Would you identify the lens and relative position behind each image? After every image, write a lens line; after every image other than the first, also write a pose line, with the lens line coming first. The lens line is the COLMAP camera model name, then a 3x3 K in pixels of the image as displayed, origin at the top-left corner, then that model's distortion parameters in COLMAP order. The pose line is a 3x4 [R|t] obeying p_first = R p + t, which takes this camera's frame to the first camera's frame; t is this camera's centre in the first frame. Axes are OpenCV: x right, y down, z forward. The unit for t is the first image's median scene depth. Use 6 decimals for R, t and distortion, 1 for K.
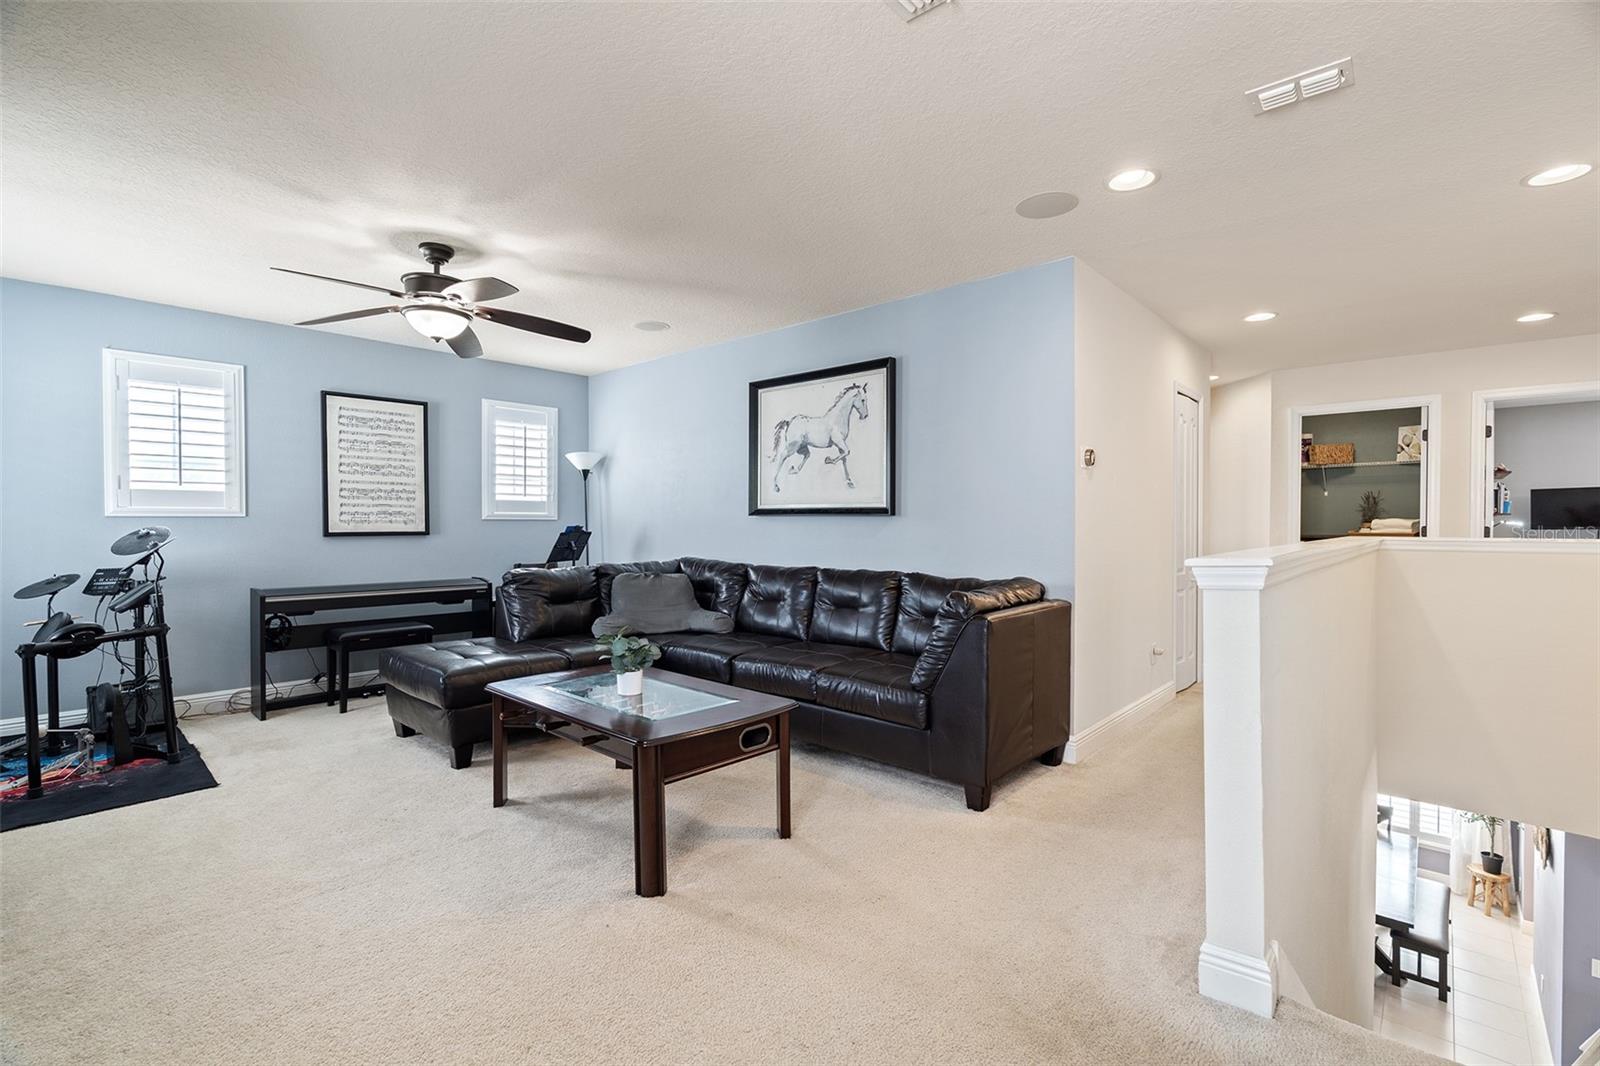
lens RADIAL K [[722.1, 0, 795.8], [0, 722.1, 531.4], [0, 0, 1]] dist [-0.008179, 0.002071]
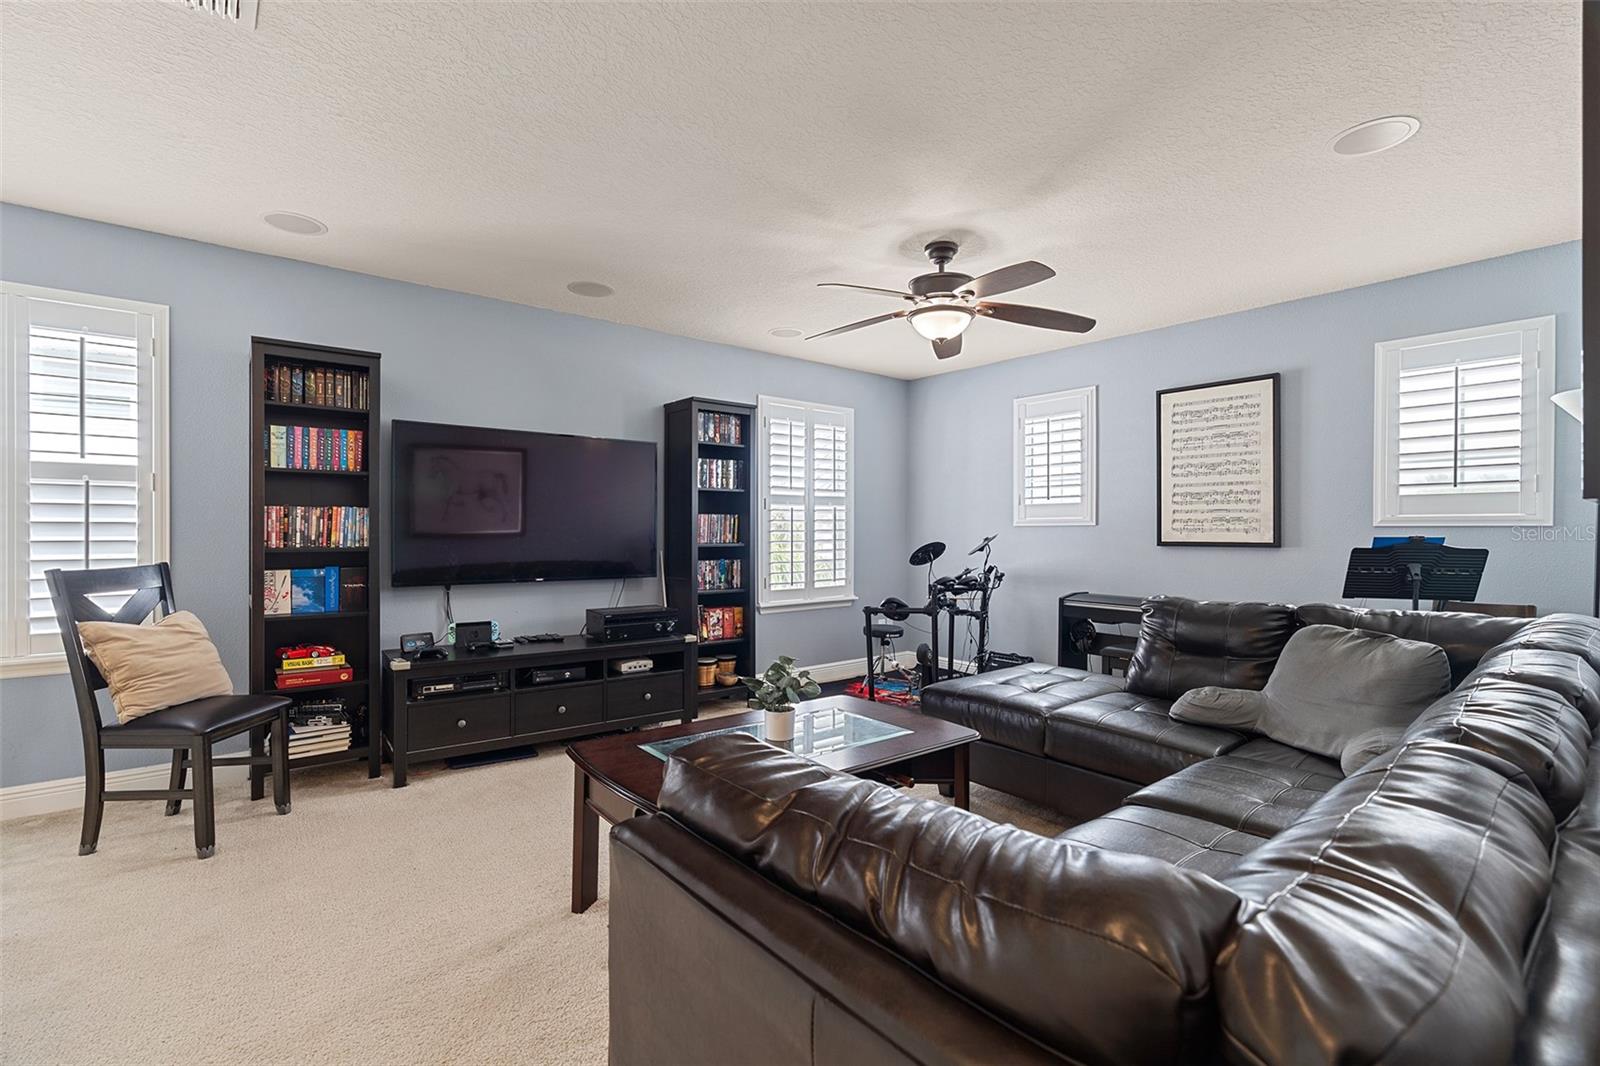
lens RADIAL K [[722.1, 0, 796.5], [0, 722.1, 531.4], [0, 0, 1]] dist [-0.008179, 0.002071]
pose [[-0.156625, -0.000121, -0.987658, 0.336697], [-0.014737, 0.999889, 0.002215, -0.006680], [0.987548, 0.014902, -0.156609, 0.661969]]
